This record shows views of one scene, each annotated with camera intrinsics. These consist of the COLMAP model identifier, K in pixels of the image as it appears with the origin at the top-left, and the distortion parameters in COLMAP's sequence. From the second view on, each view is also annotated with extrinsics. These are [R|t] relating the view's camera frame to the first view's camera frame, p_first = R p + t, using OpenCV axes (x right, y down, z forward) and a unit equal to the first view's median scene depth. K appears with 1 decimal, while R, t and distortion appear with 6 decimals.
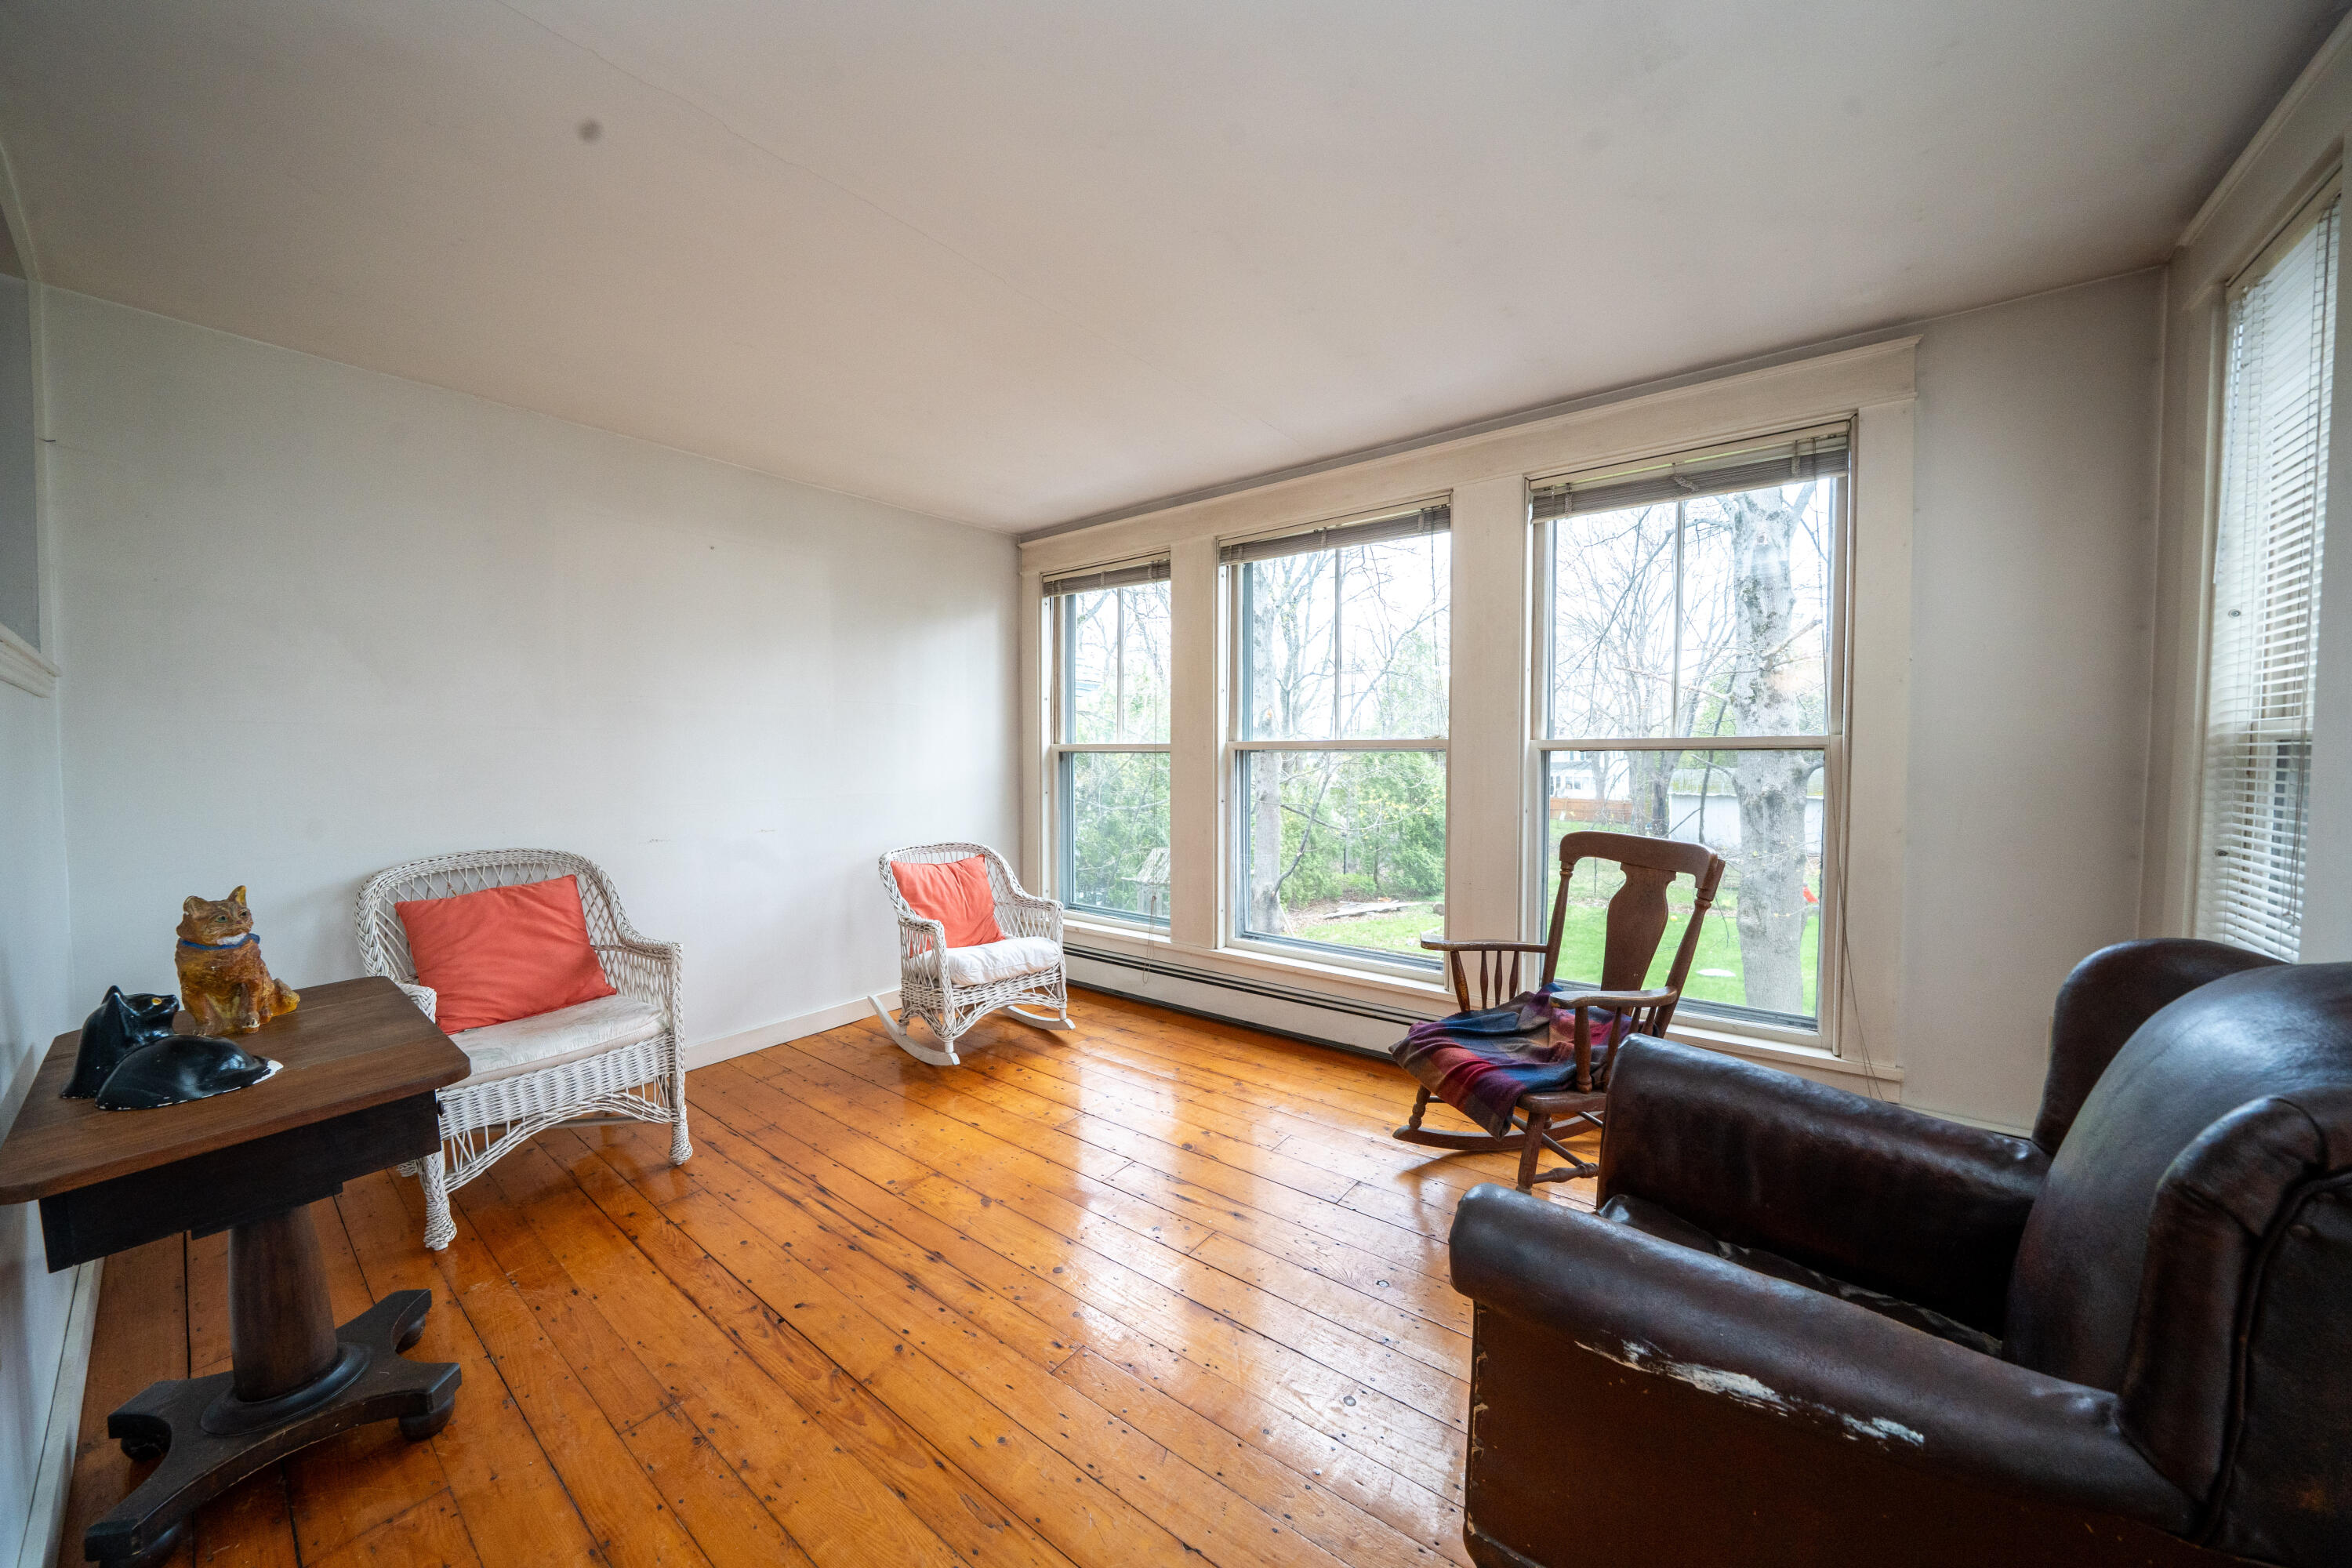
lens RADIAL K [[824.5, 0, 1171.8], [0, 824.5, 781.4], [0, 0, 1]] dist [-0.019906, 0.000110]
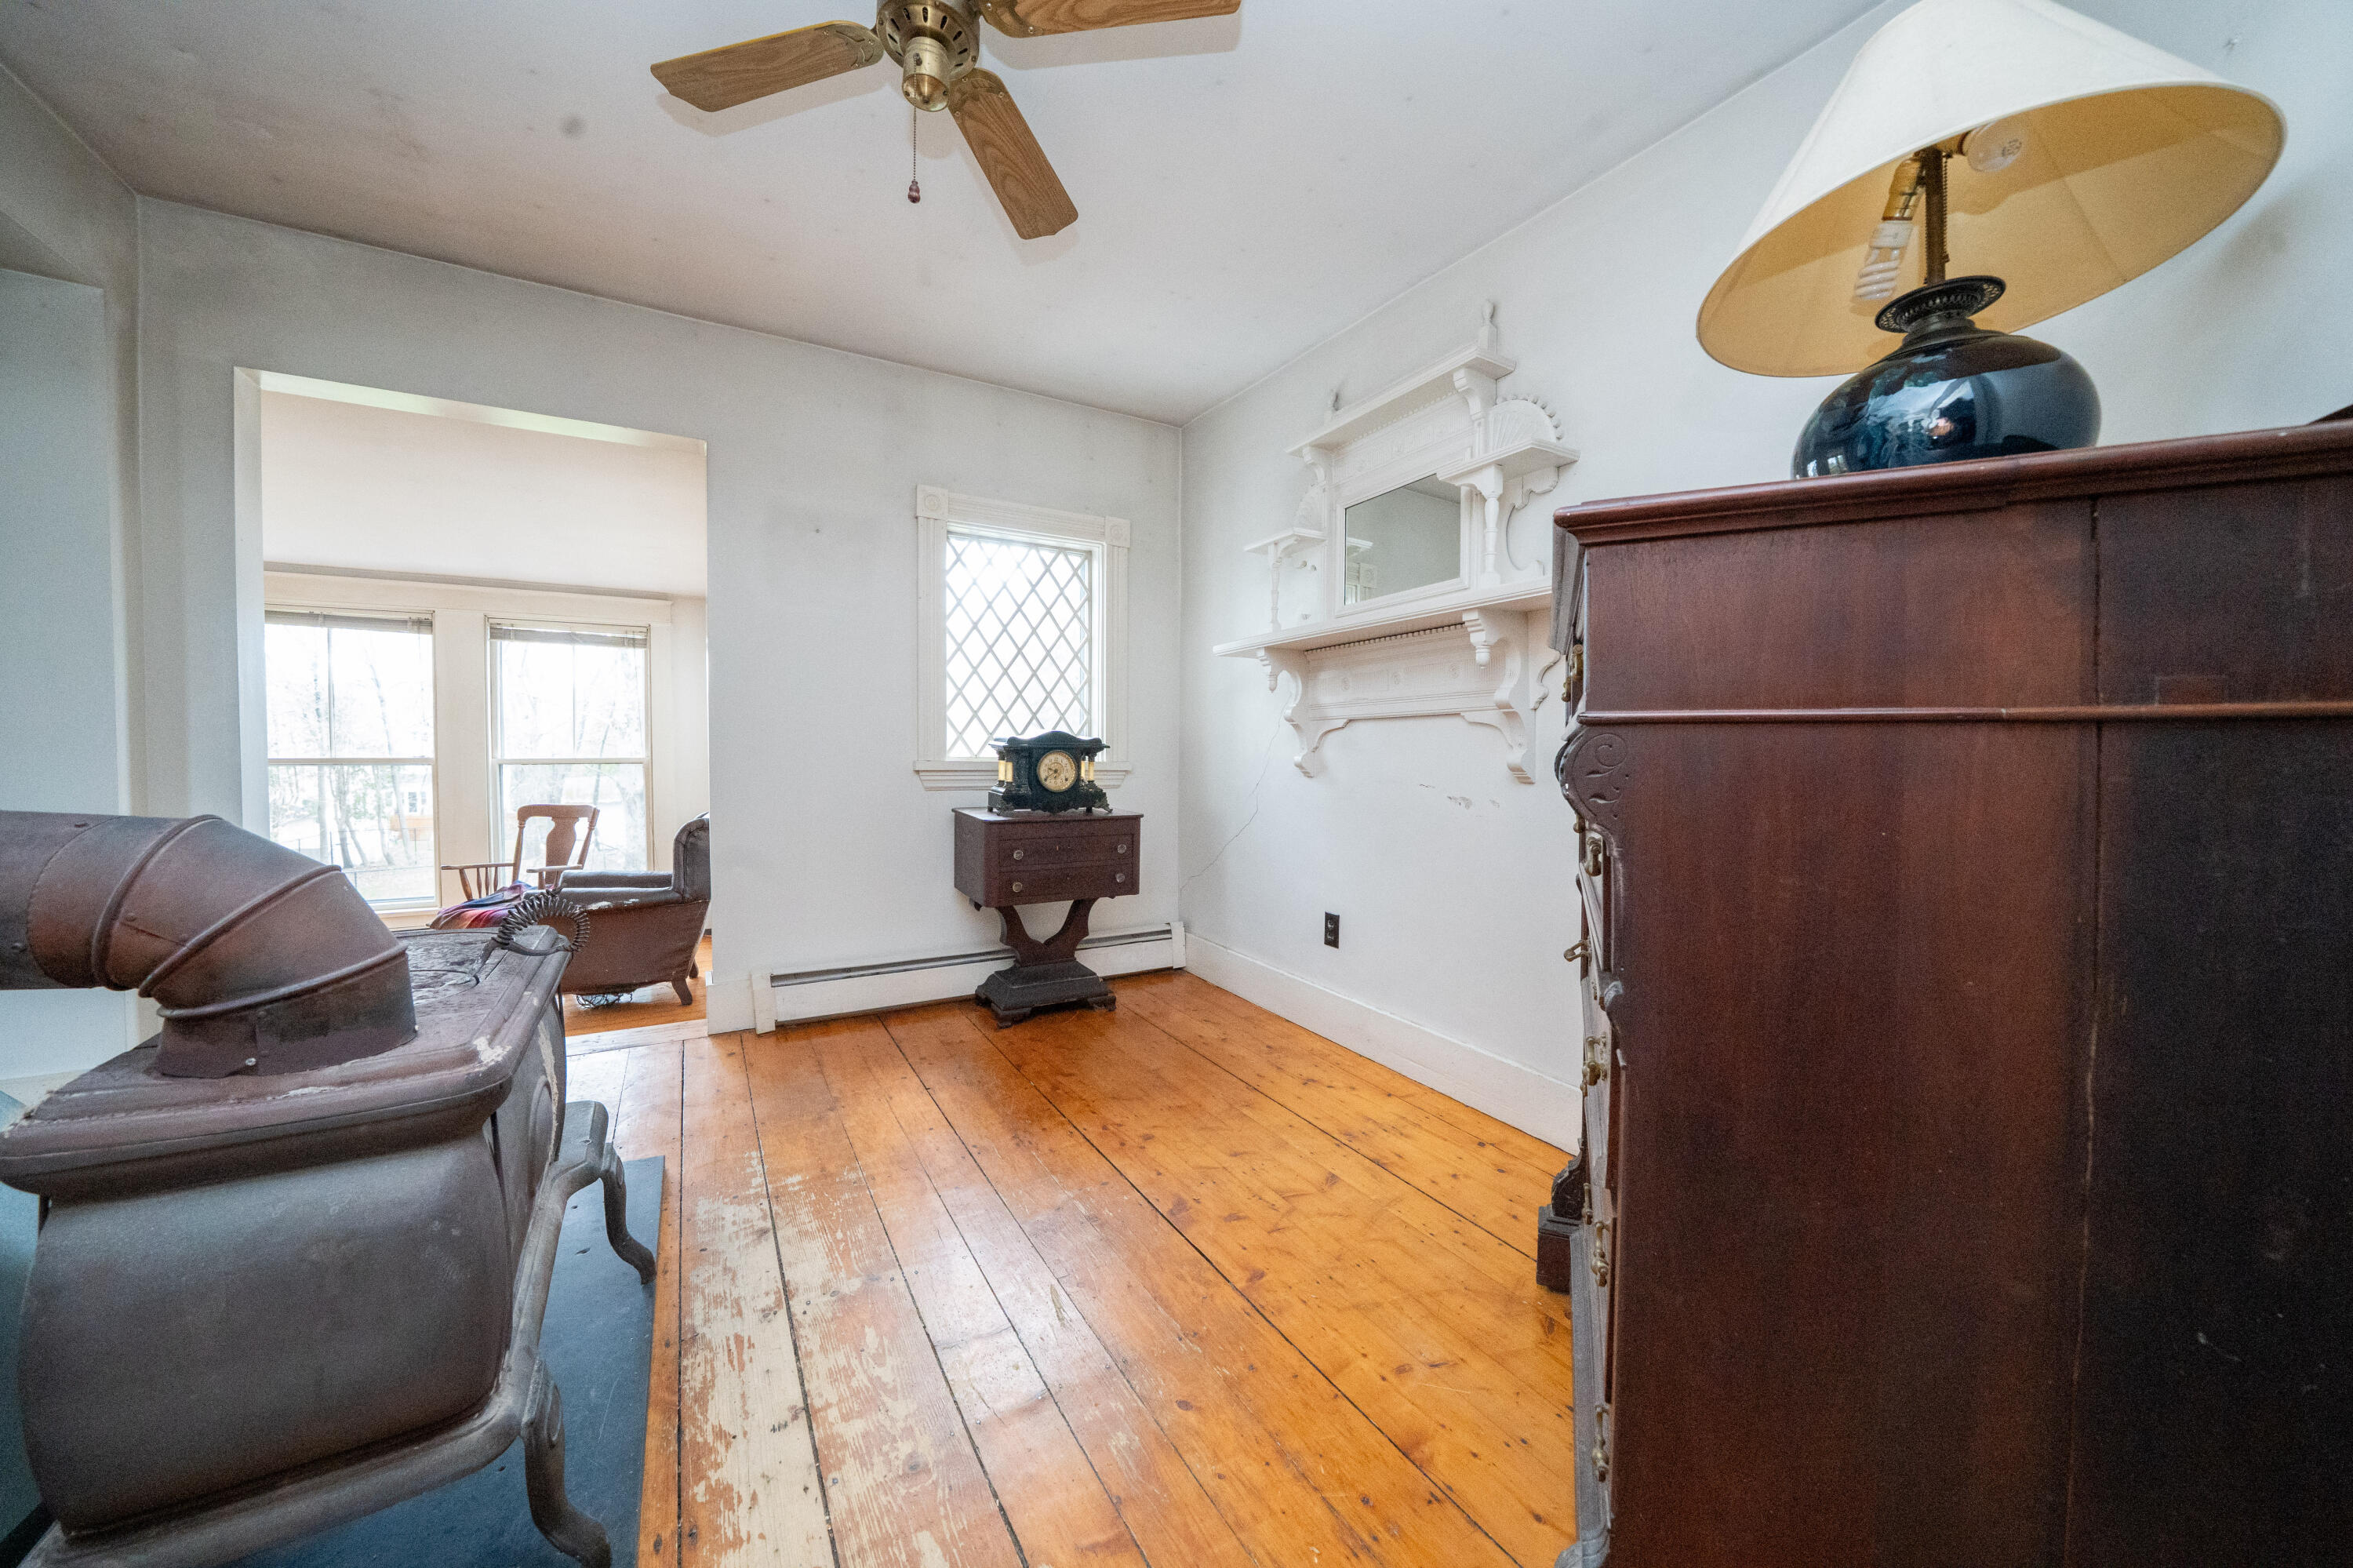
lens RADIAL K [[824.8, 0, 1172.3], [0, 824.8, 781.4], [0, 0, 1]] dist [-0.019906, 0.000110]
pose [[0.372087, -0.029407, 0.927732, -0.777602], [0.041292, 0.999033, 0.015107, 0.040094], [-0.927279, 0.032687, 0.372942, -1.230111]]
